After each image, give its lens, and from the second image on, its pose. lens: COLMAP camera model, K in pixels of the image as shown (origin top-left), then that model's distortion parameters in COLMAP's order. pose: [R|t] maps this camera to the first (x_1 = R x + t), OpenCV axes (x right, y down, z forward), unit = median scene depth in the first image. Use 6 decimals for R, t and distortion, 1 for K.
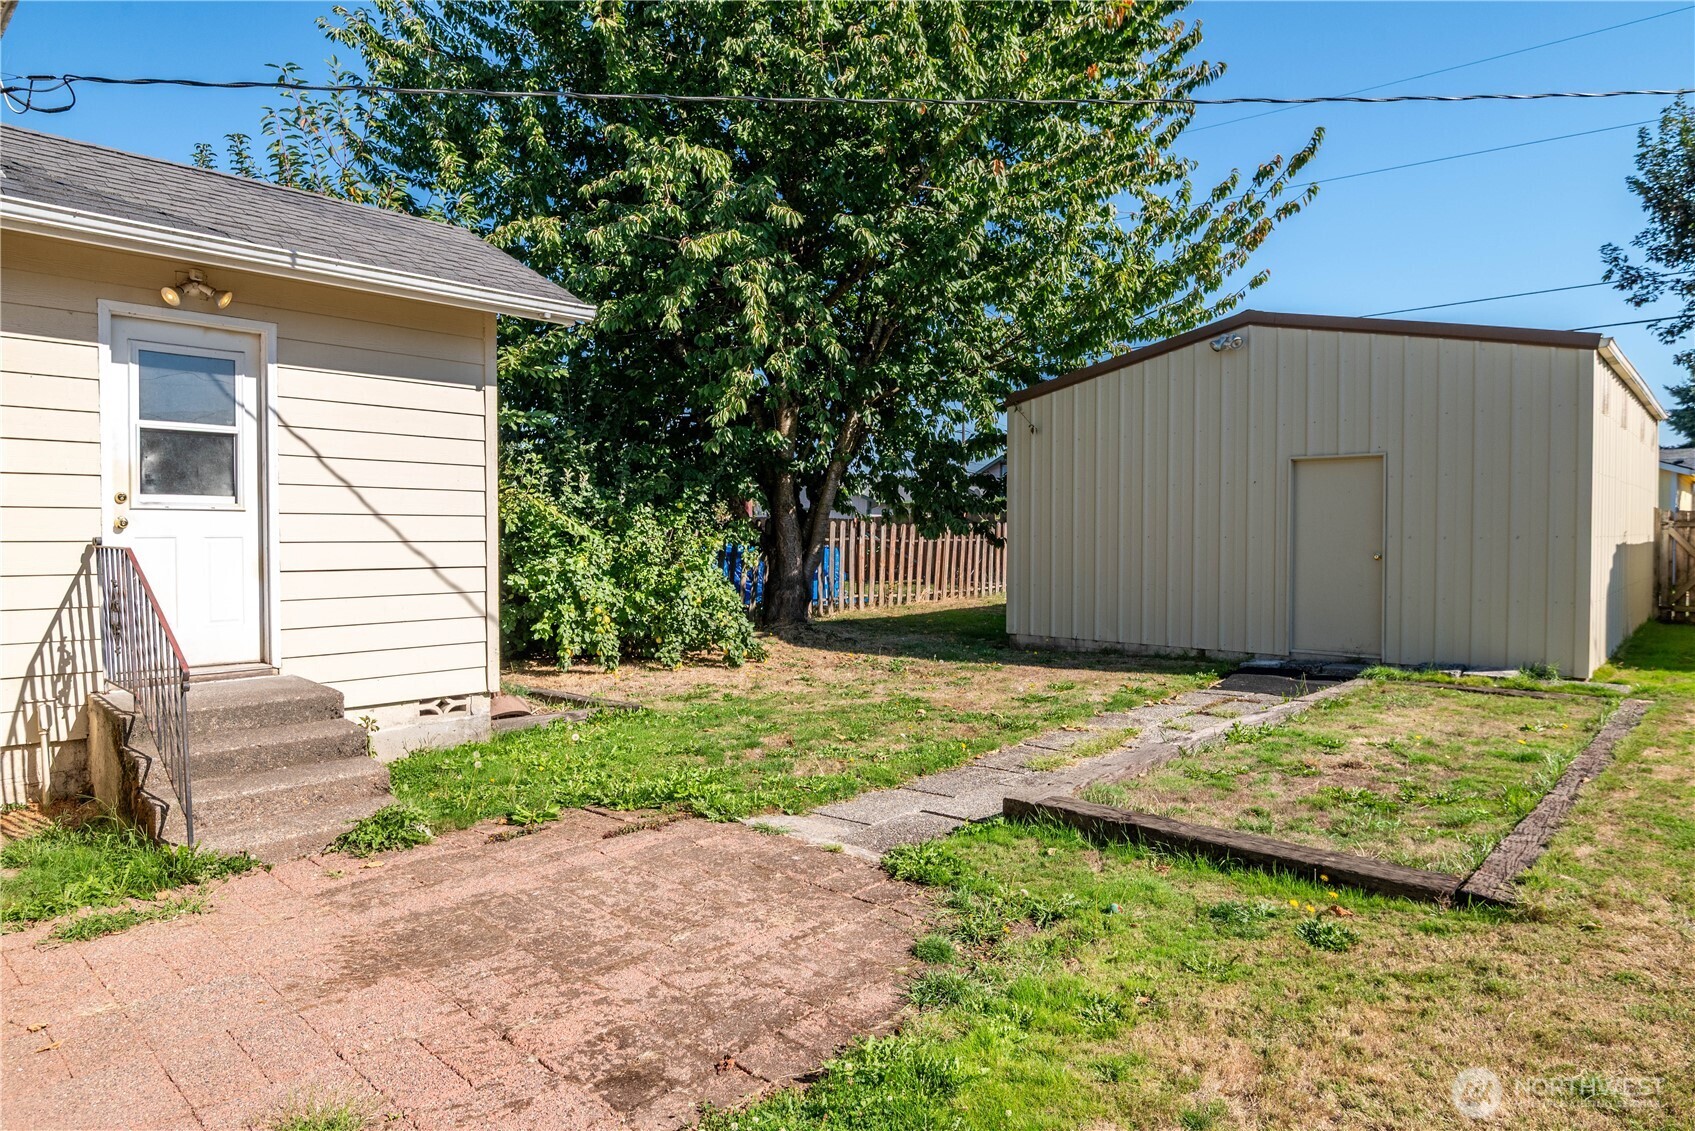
lens RADIAL K [[1027.0, 0, 847.5], [0, 1027.0, 565.5], [0, 0, 1]] dist [0.000349, -0.022659]
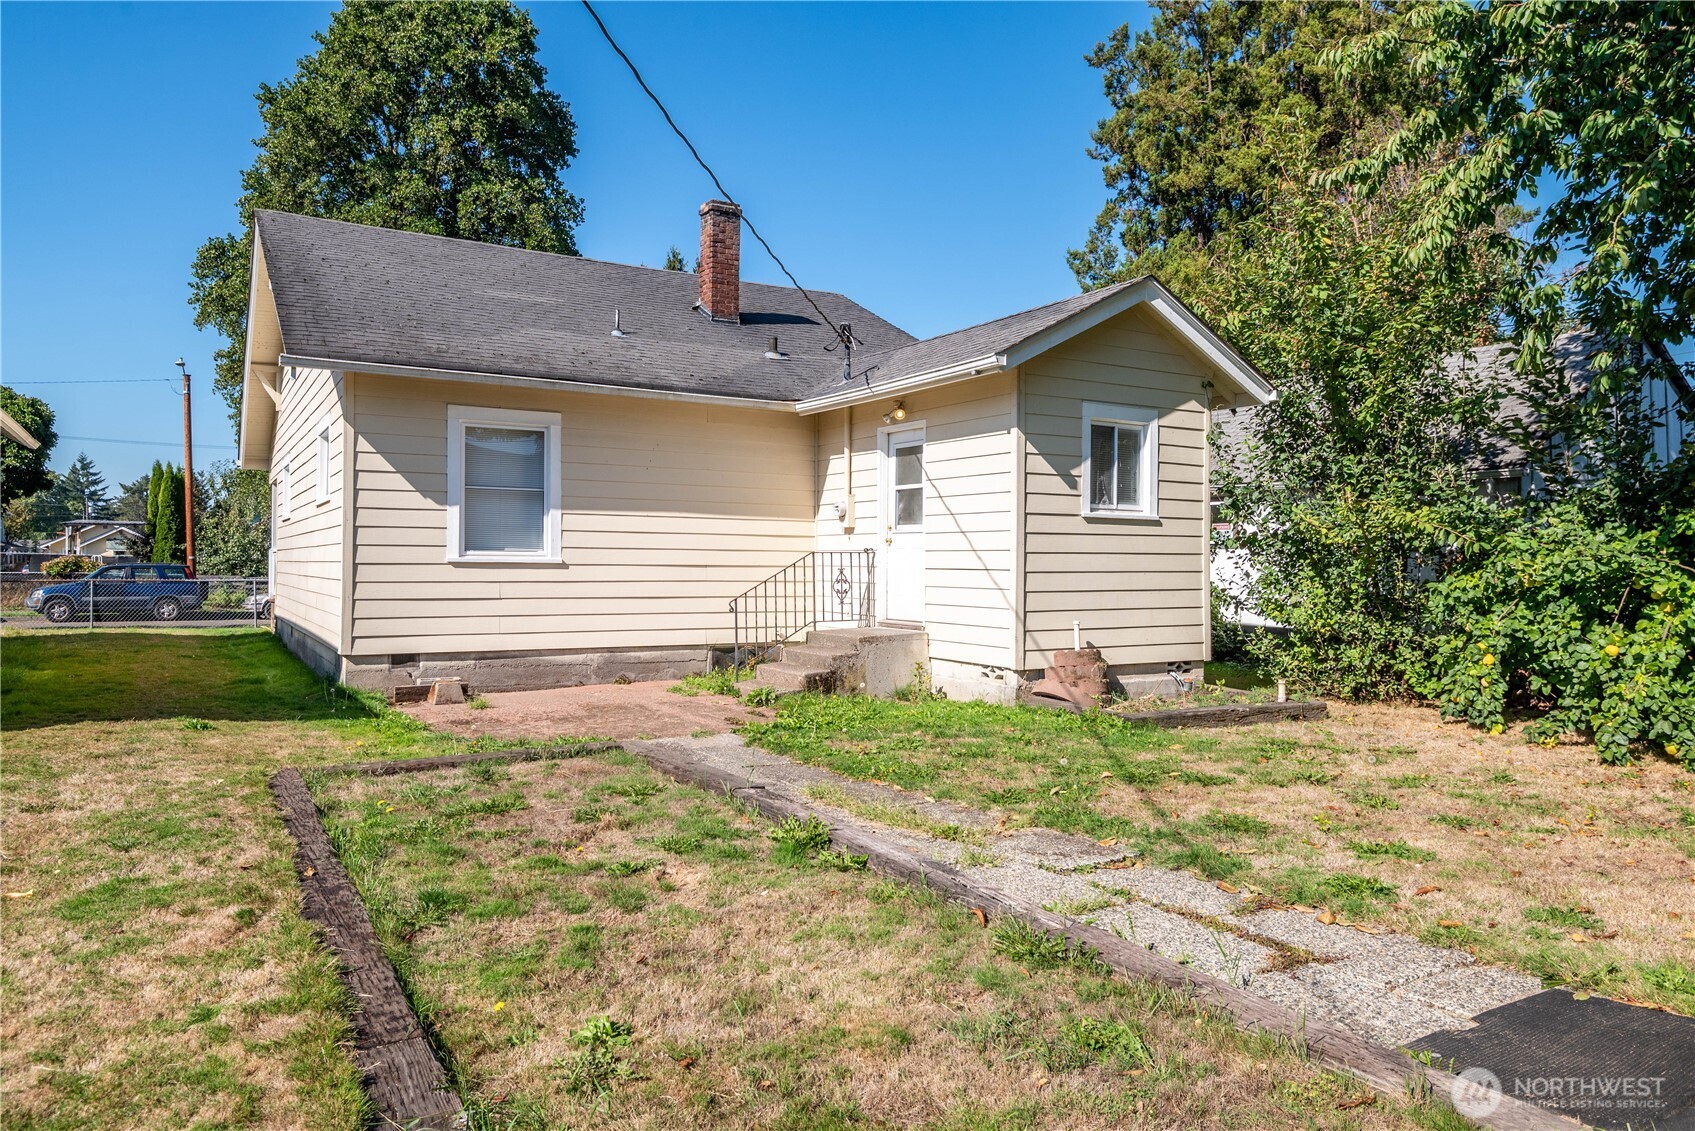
lens RADIAL K [[1119.6, 0, 847.5], [0, 1119.6, 565.5], [0, 0, 1]] dist [-0.009450, -0.006063]
pose [[-0.310525, 0.001932, -0.950563, 1.214431], [-0.034146, 0.999330, 0.013186, -0.018180], [0.949952, 0.036552, -0.310251, 1.455862]]
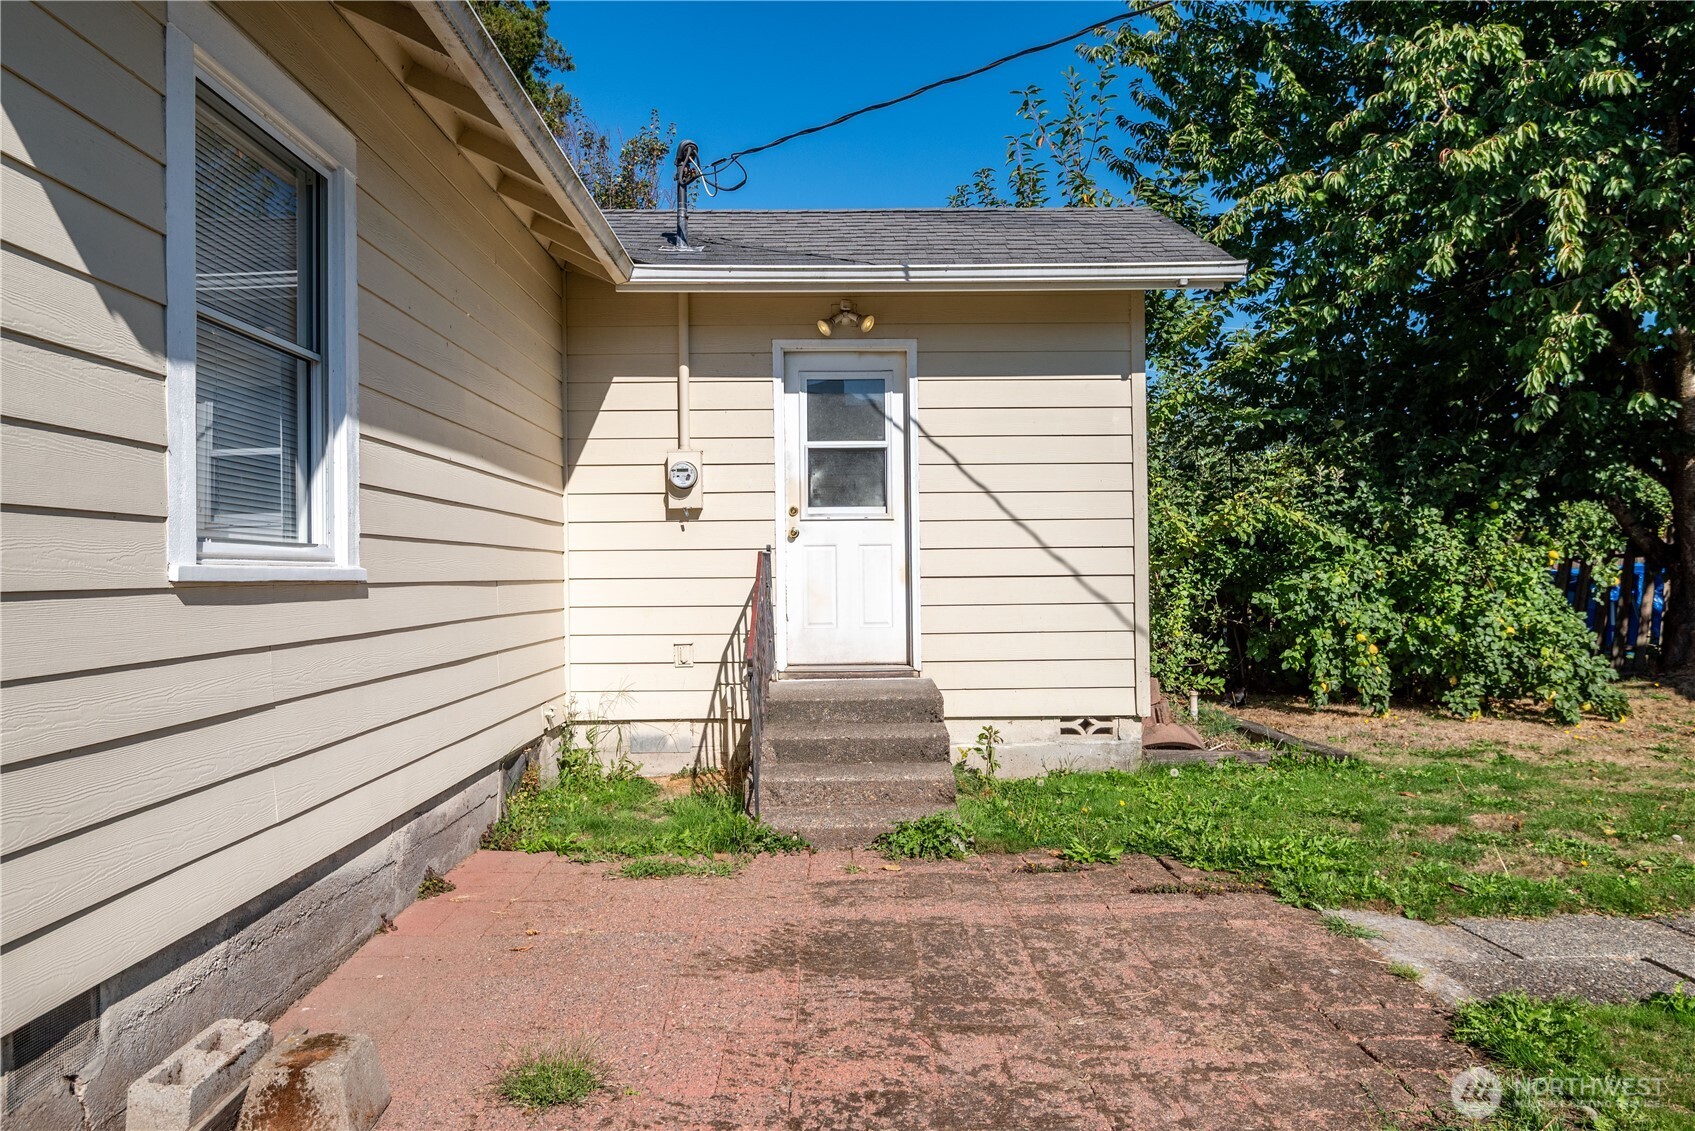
lens RADIAL K [[1119.6, 0, 847.5], [0, 1119.6, 565.5], [0, 0, 1]] dist [-0.009450, -0.006063]
pose [[0.680197, -0.011585, -0.732938, 0.225254], [-0.010575, 0.999616, -0.025615, 0.023995], [0.732953, 0.025174, 0.679814, 0.181480]]
